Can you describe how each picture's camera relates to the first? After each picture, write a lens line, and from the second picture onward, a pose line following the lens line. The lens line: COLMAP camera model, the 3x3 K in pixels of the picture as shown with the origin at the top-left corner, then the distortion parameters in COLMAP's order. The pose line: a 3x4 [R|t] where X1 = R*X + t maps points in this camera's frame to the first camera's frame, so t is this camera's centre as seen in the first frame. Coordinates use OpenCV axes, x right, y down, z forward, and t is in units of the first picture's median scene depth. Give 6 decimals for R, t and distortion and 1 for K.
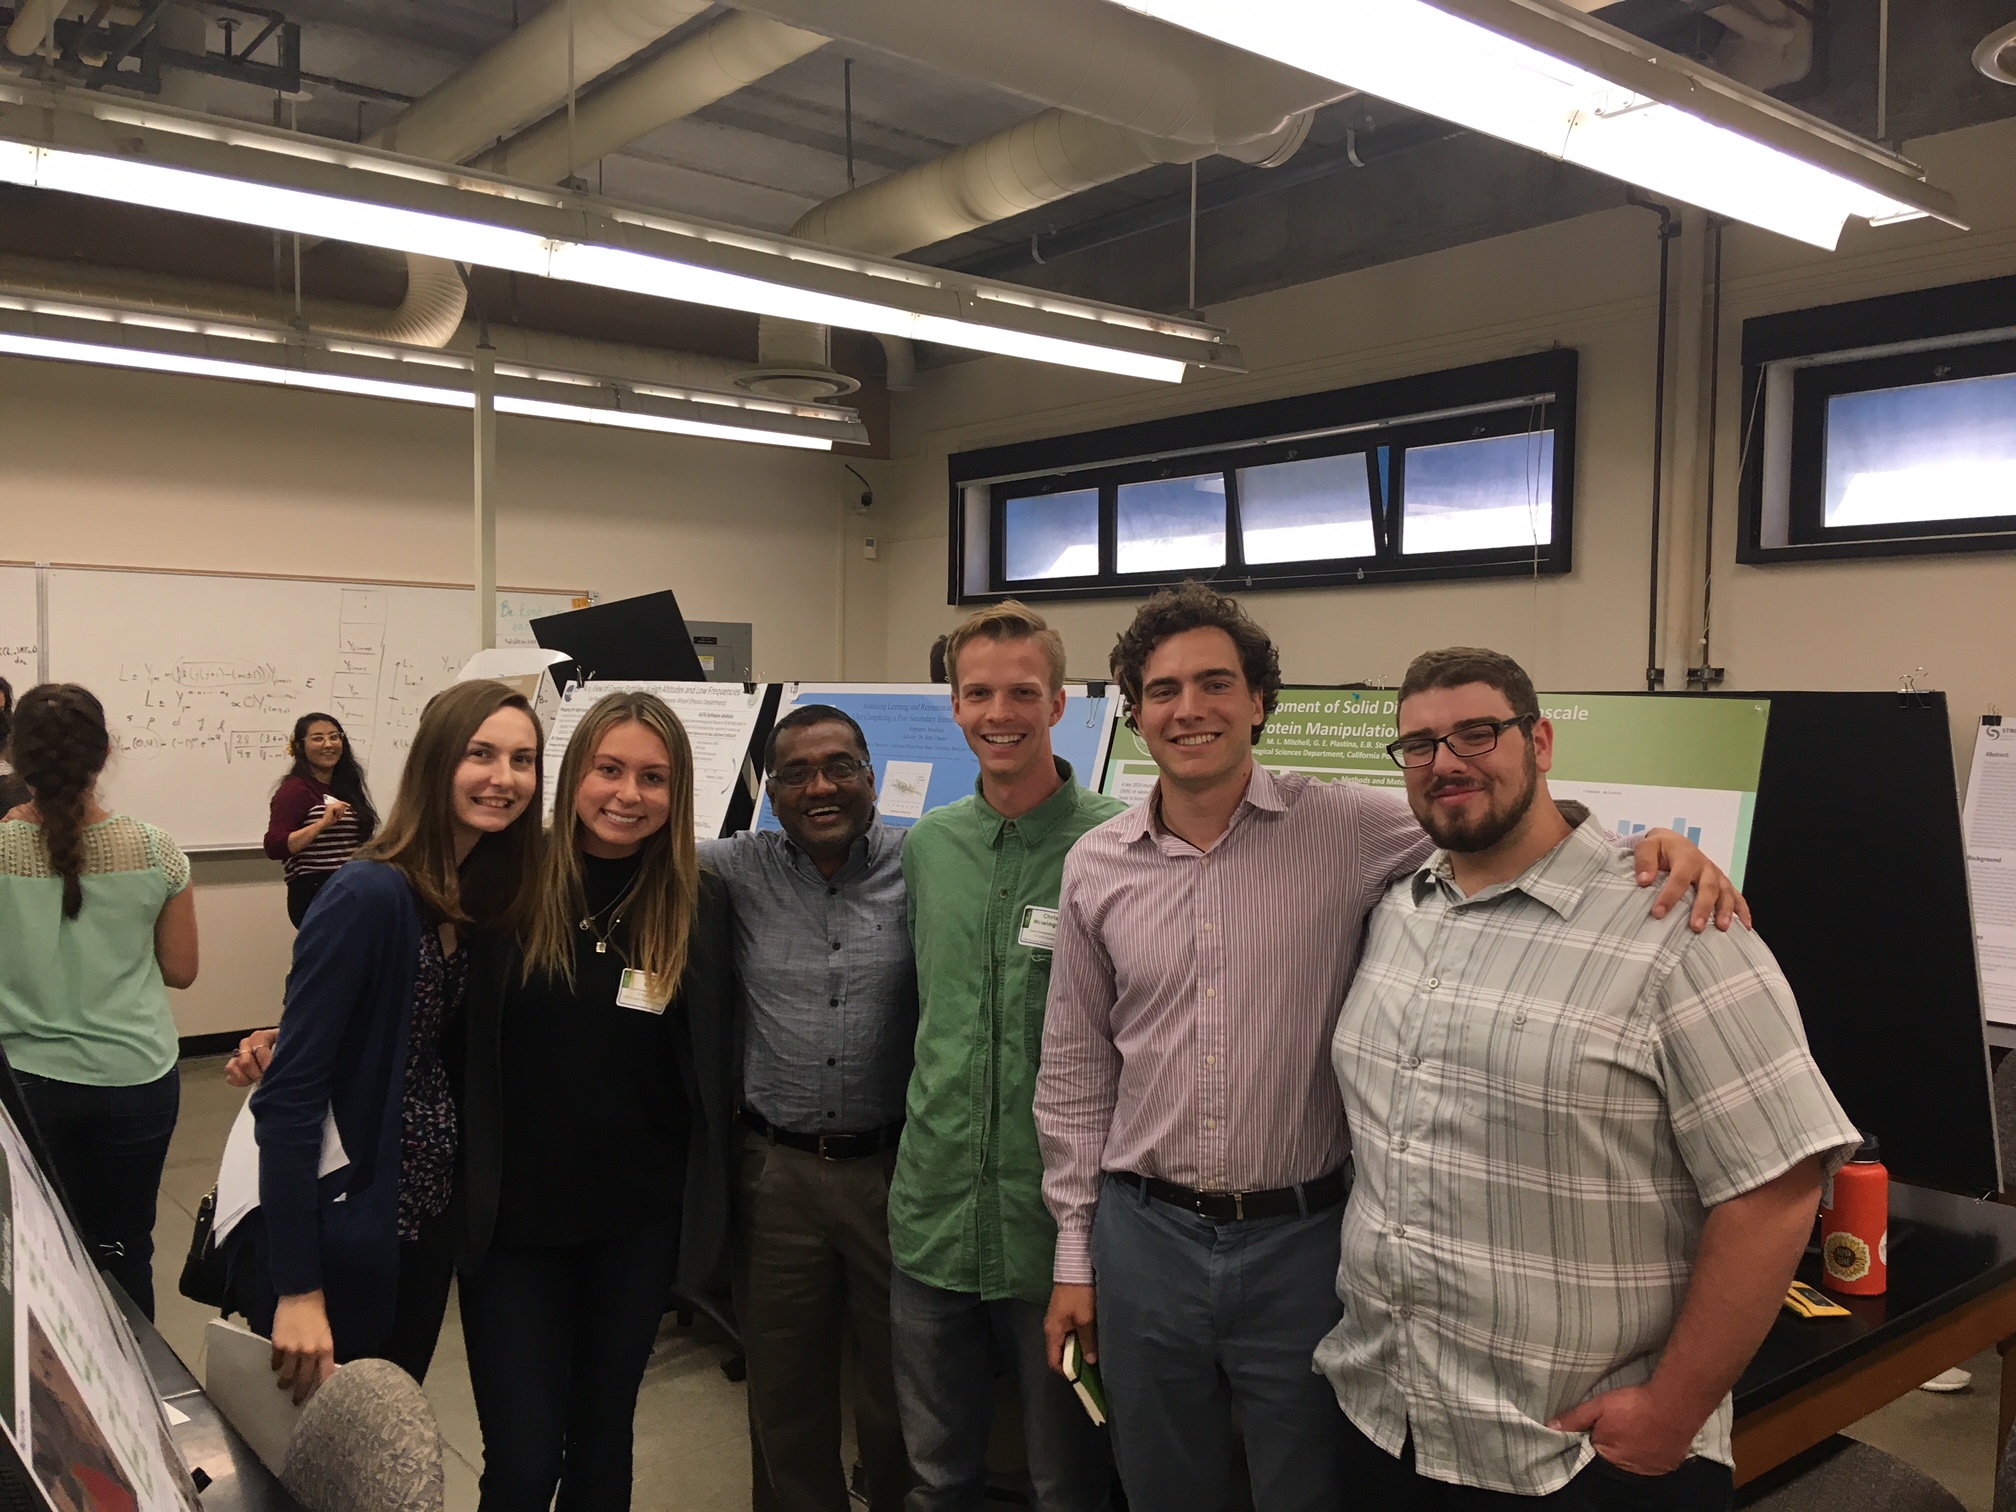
lens RADIAL K [[1685.9, 0, 1008.0], [0, 1685.9, 756.0], [0, 0, 1]] dist [0.041812, 0.006836]
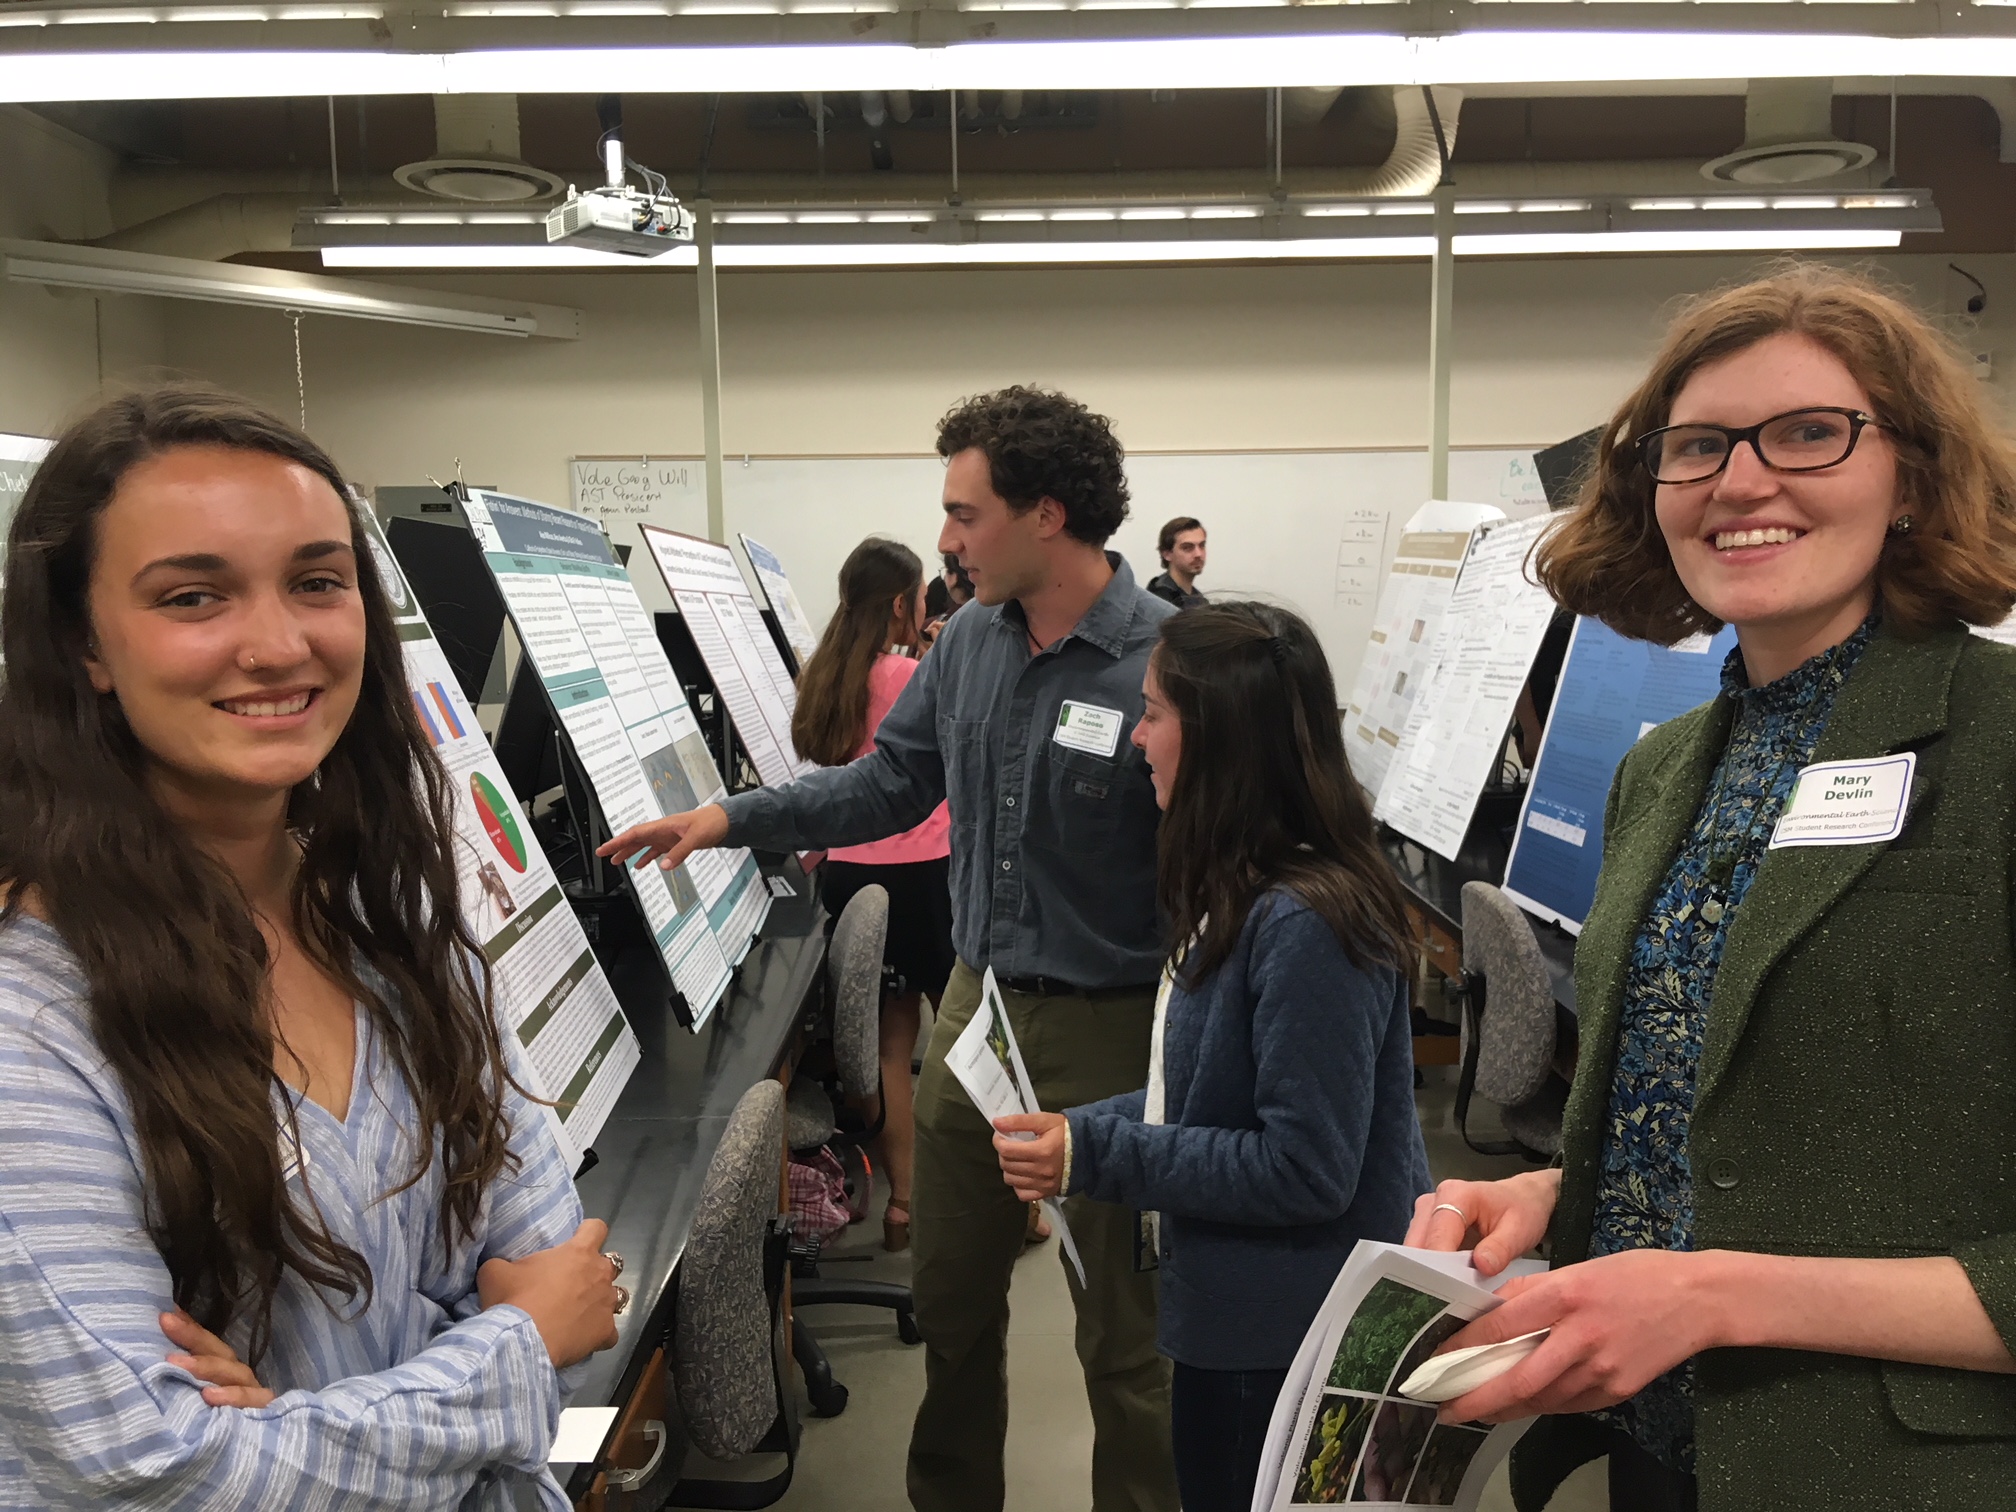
lens RADIAL K [[1685.9, 0, 1008.0], [0, 1685.9, 756.0], [0, 0, 1]] dist [0.041812, 0.006836]
pose [[0.776308, 0.058338, -0.627648, 0.108354], [-0.007244, 0.996468, 0.083658, -0.005041], [0.630312, -0.060398, 0.773989, 0.102828]]
